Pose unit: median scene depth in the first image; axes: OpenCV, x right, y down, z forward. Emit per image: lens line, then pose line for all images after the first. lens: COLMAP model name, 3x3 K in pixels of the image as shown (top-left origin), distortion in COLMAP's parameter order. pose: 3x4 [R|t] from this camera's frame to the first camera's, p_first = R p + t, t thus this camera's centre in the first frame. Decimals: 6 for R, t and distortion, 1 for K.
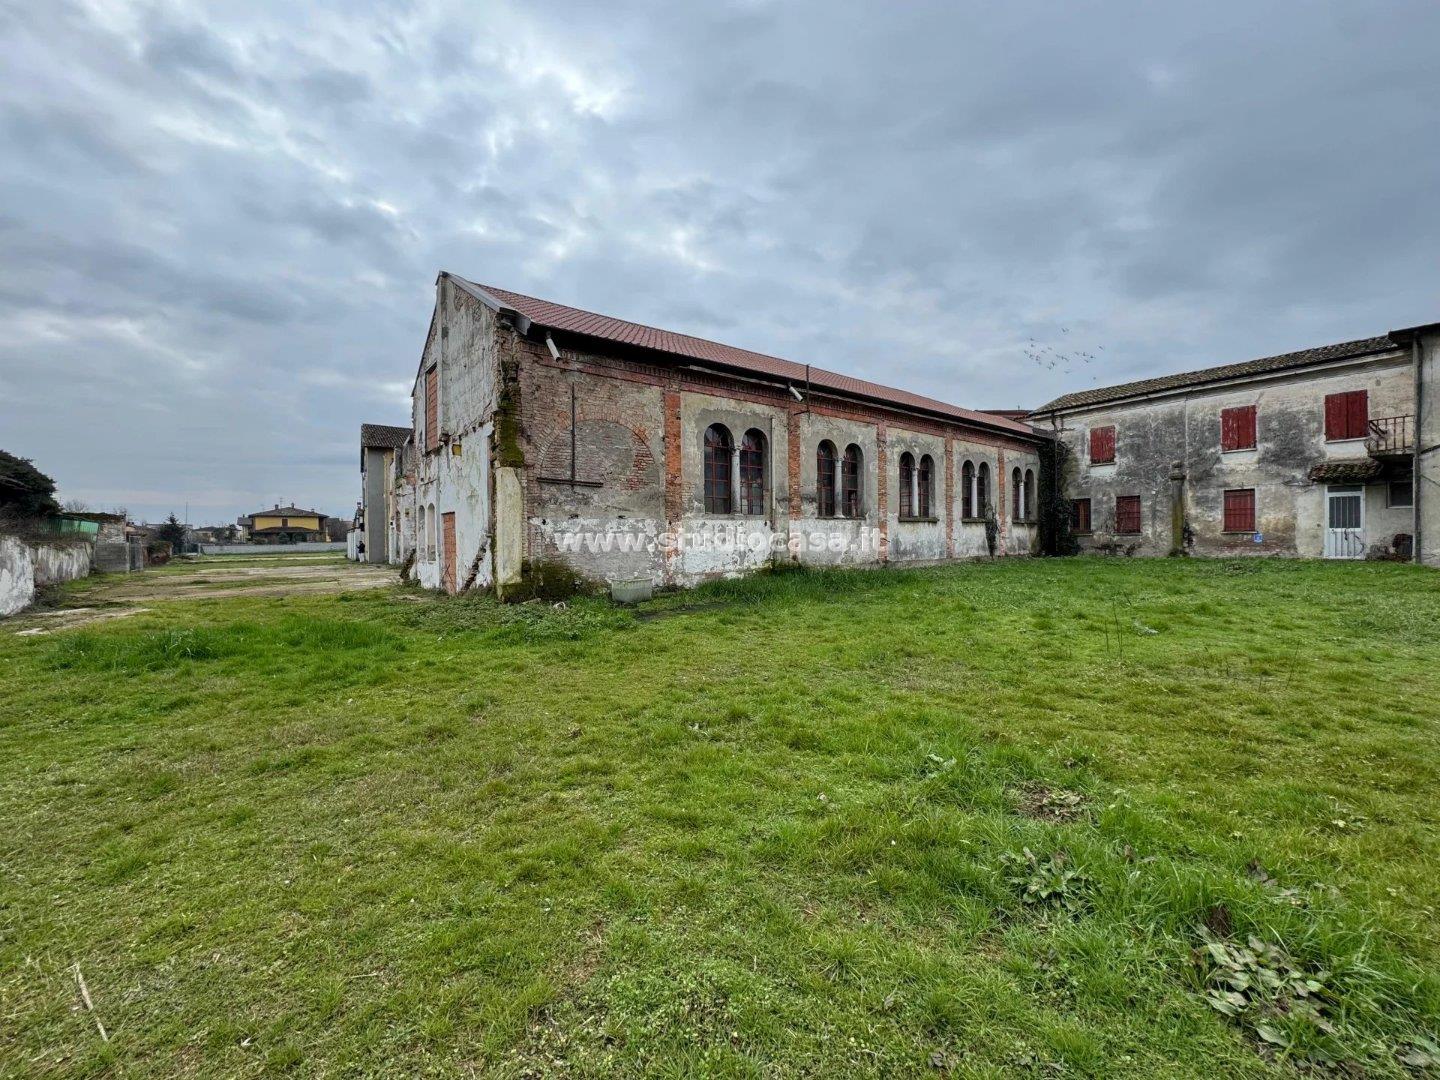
lens RADIAL K [[571.5, 0, 719.2], [0, 571.5, 539.1], [0, 0, 1]] dist [-0.000004, -0.000433]
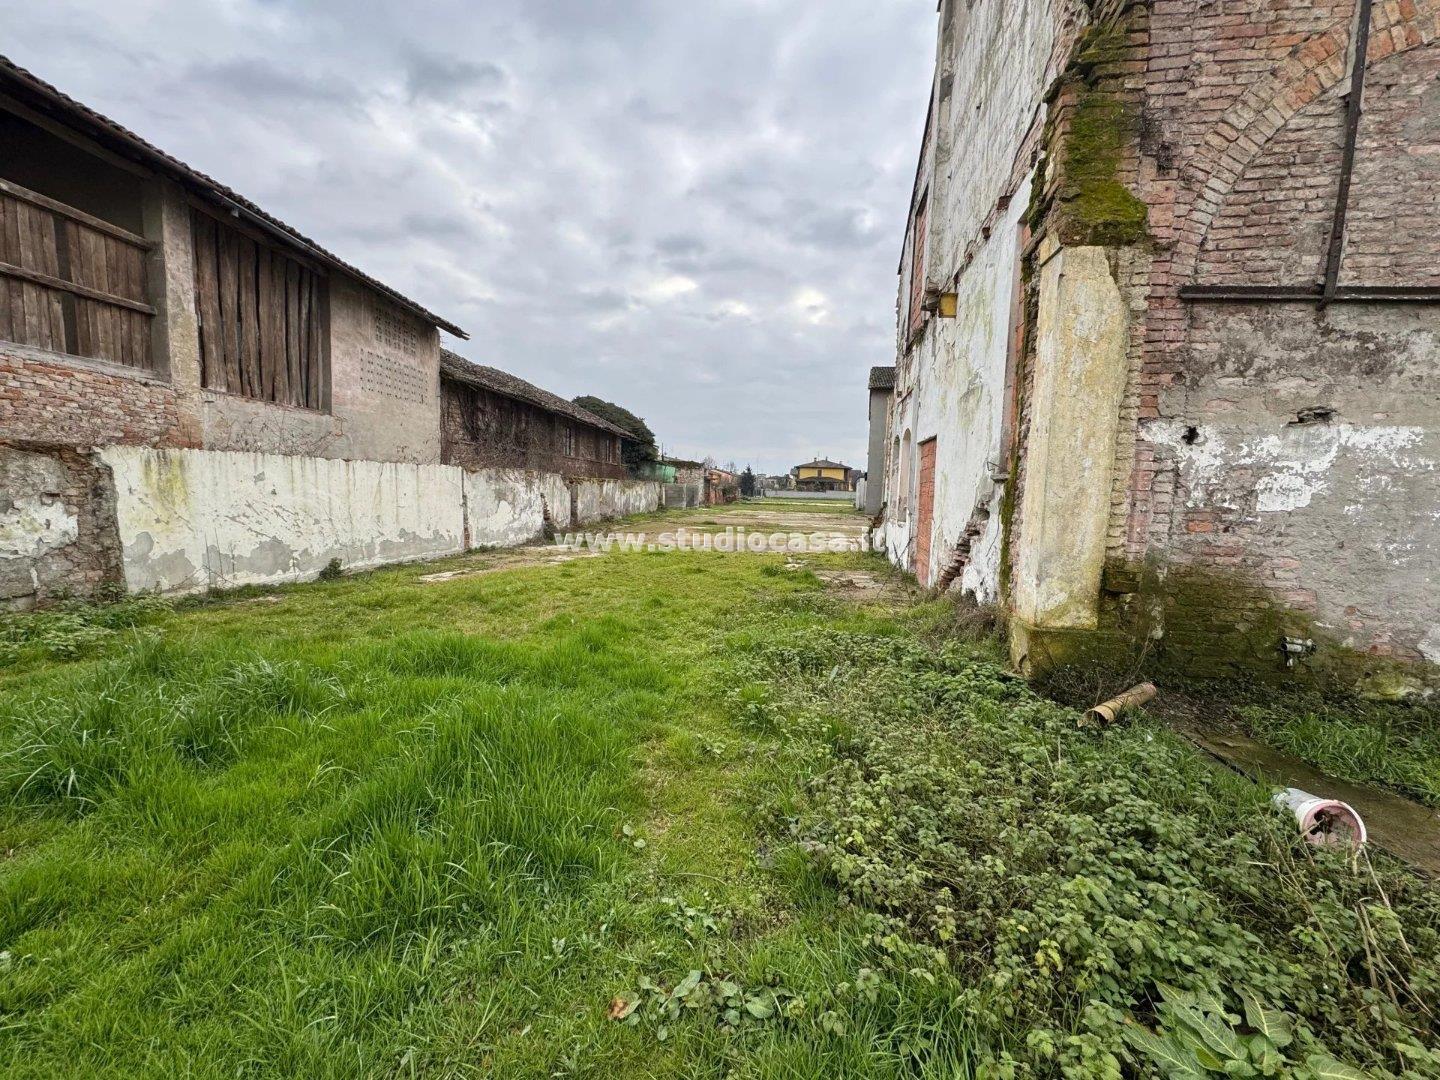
lens RADIAL K [[571.5, 0, 719.2], [0, 571.5, 539.1], [0, 0, 1]] dist [-0.000004, -0.000433]
pose [[0.669840, 0.099209, -0.735847, -0.220395], [-0.040971, 0.994462, 0.096780, 0.005050], [0.741374, -0.034679, 0.670196, 0.545535]]
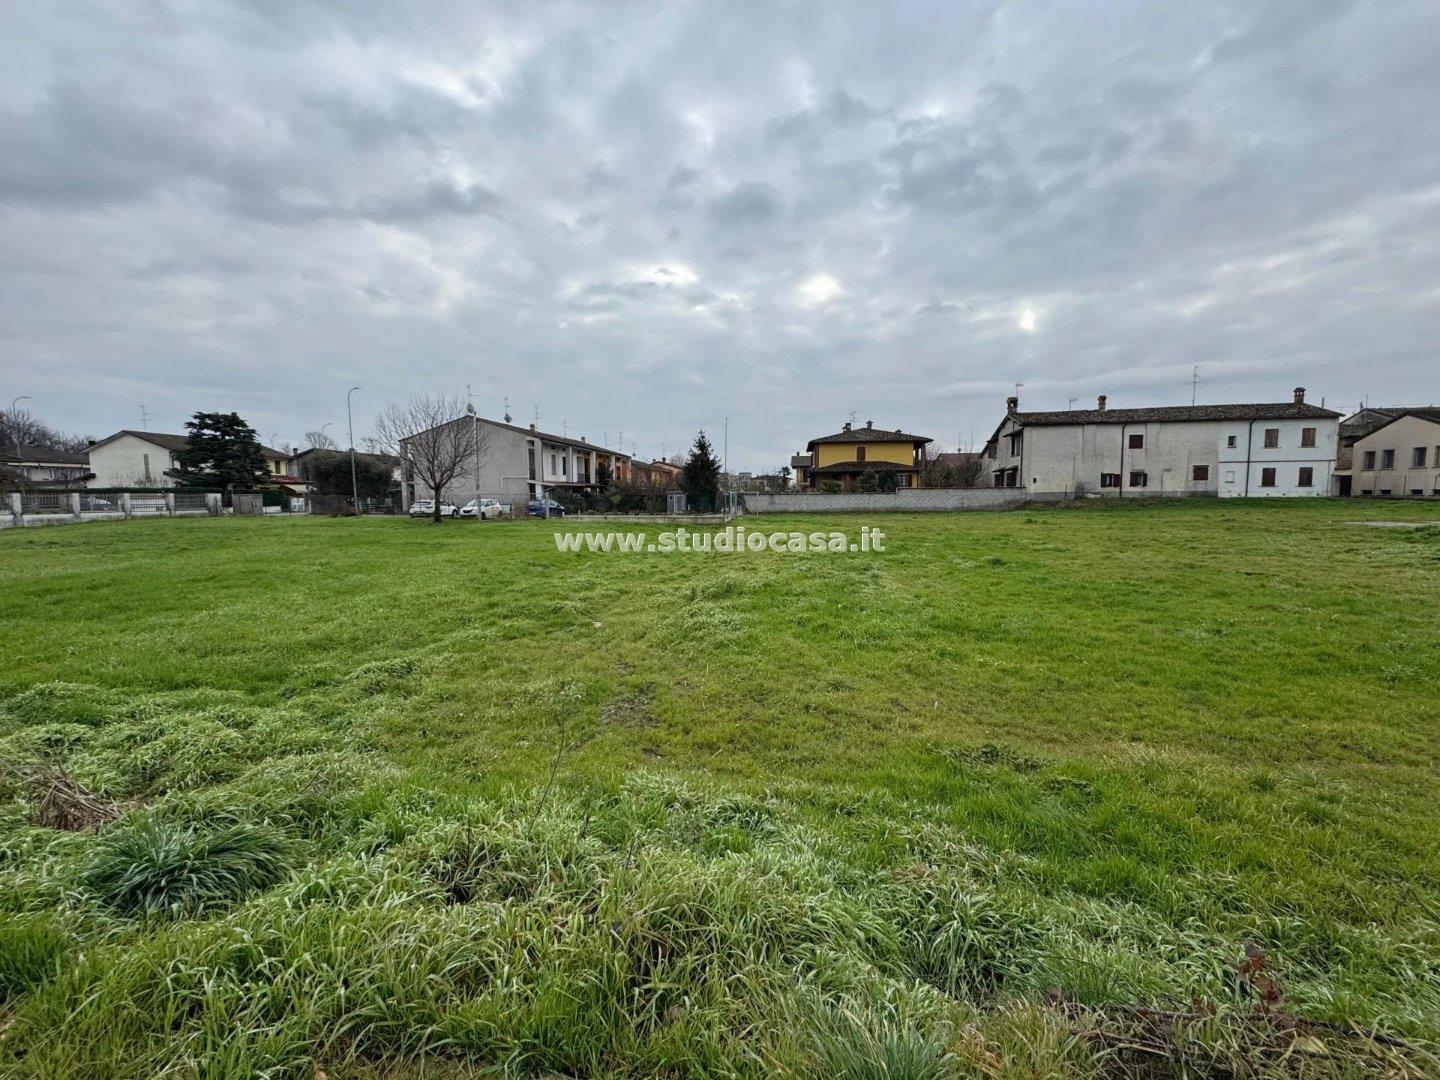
lens RADIAL K [[571.5, 0, 719.2], [0, 571.5, 539.1], [0, 0, 1]] dist [-0.000004, -0.000433]
pose [[0.685943, 0.061053, -0.725090, -4.220682], [0.000331, 0.996448, 0.084214, 0.058341], [0.727656, -0.058006, 0.683486, 4.881055]]
